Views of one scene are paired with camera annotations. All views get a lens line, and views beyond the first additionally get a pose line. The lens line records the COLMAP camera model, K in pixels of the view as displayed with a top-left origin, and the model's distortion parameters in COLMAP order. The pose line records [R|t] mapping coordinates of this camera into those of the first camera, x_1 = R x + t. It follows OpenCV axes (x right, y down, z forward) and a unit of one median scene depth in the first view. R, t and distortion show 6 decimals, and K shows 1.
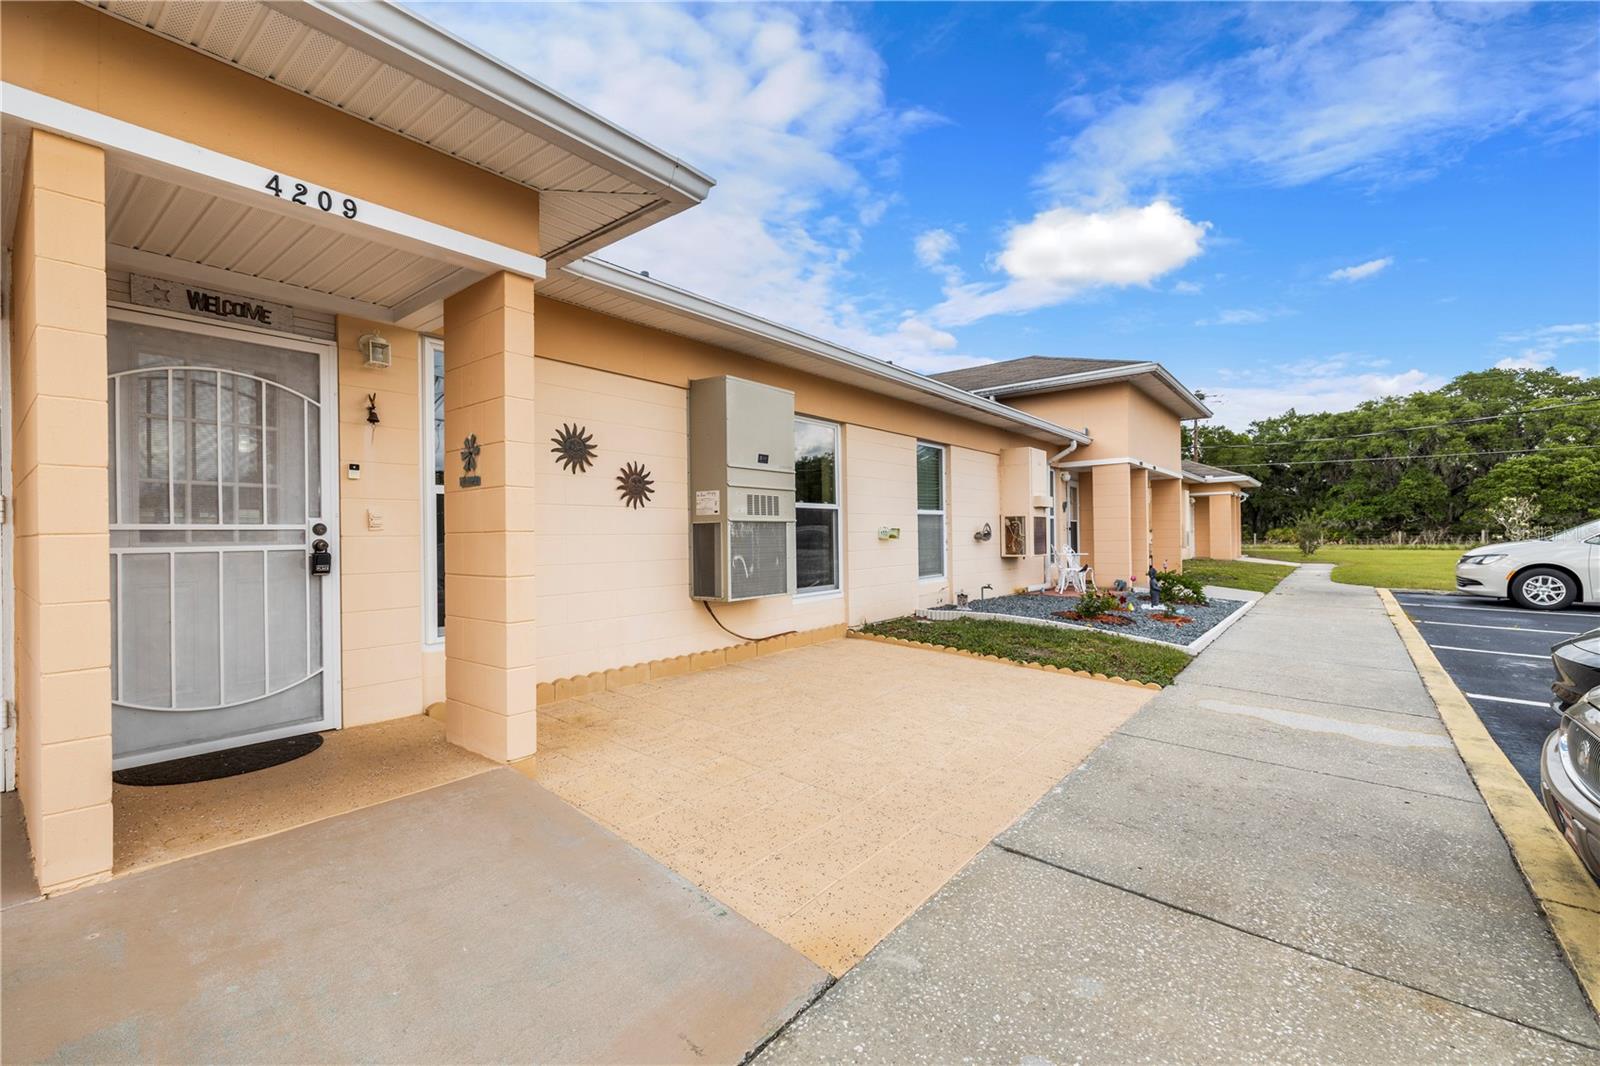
lens RADIAL K [[672.2, 0, 801.5], [0, 672.2, 532.3], [0, 0, 1]] dist [0.001462, 0.000320]
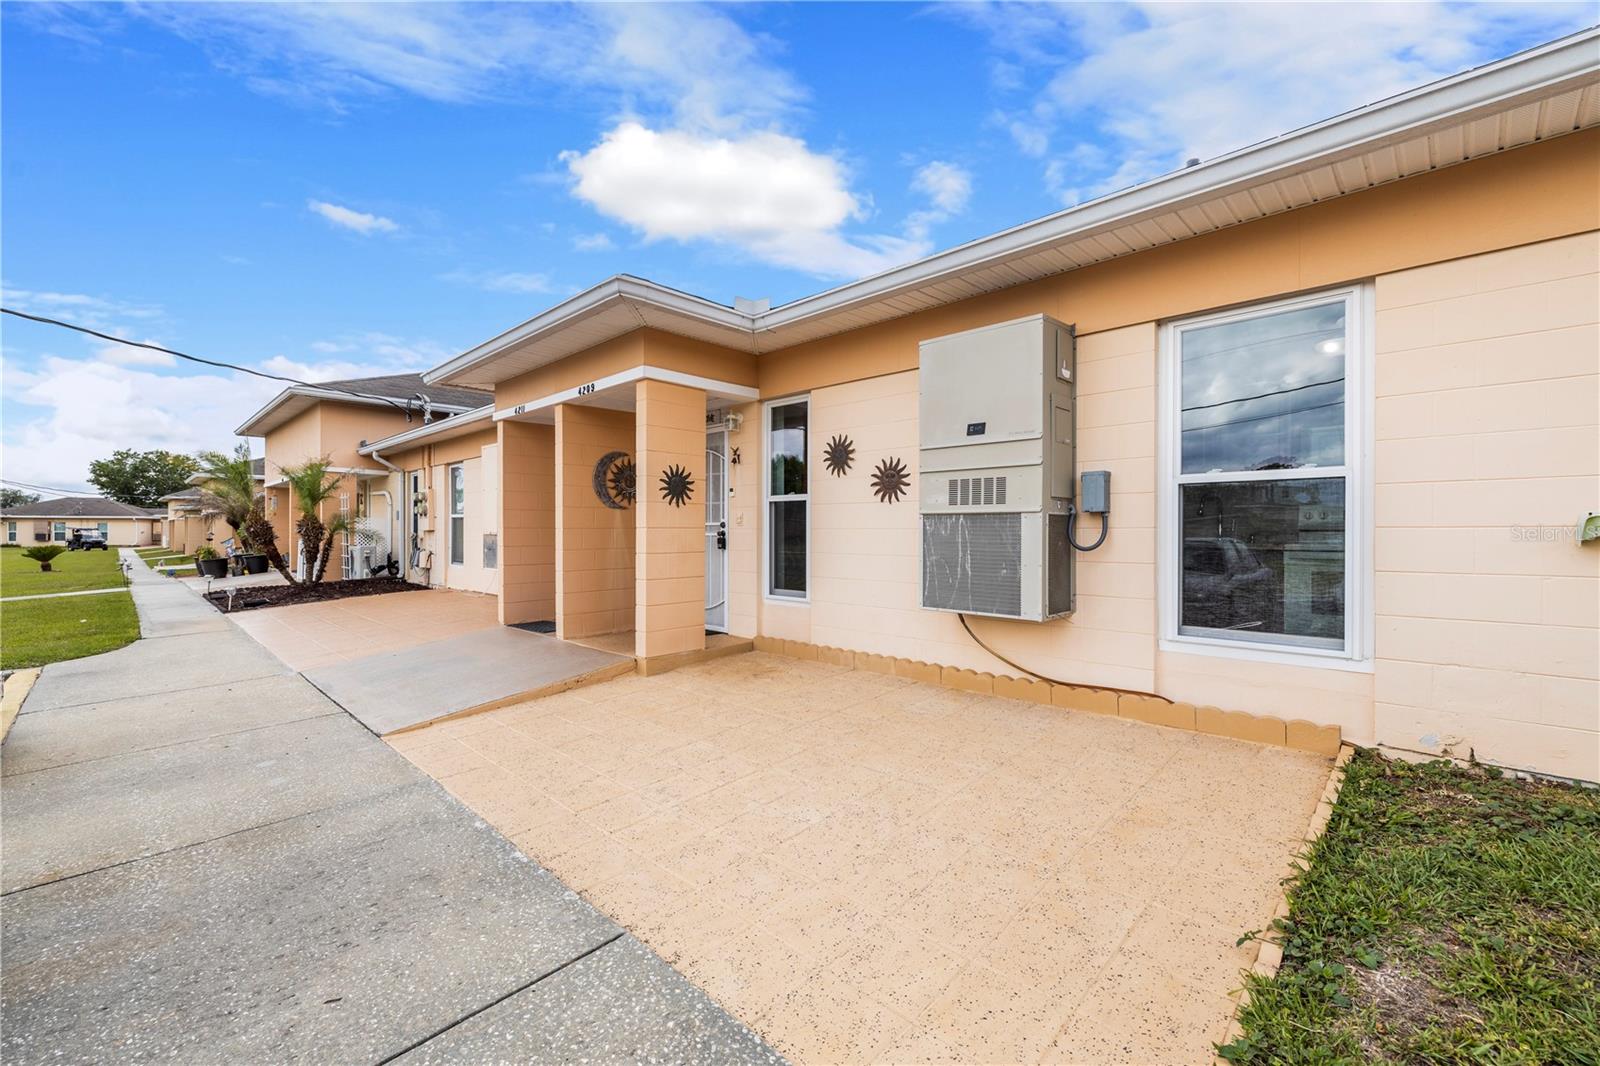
lens RADIAL K [[672.2, 0, 801.1], [0, 672.2, 529.6], [0, 0, 1]] dist [0.001462, 0.000320]
pose [[-0.098829, 0.012739, -0.995023, 0.949709], [0.007043, 0.999902, 0.012102, -0.011008], [0.995080, -0.005812, -0.098909, 1.178841]]
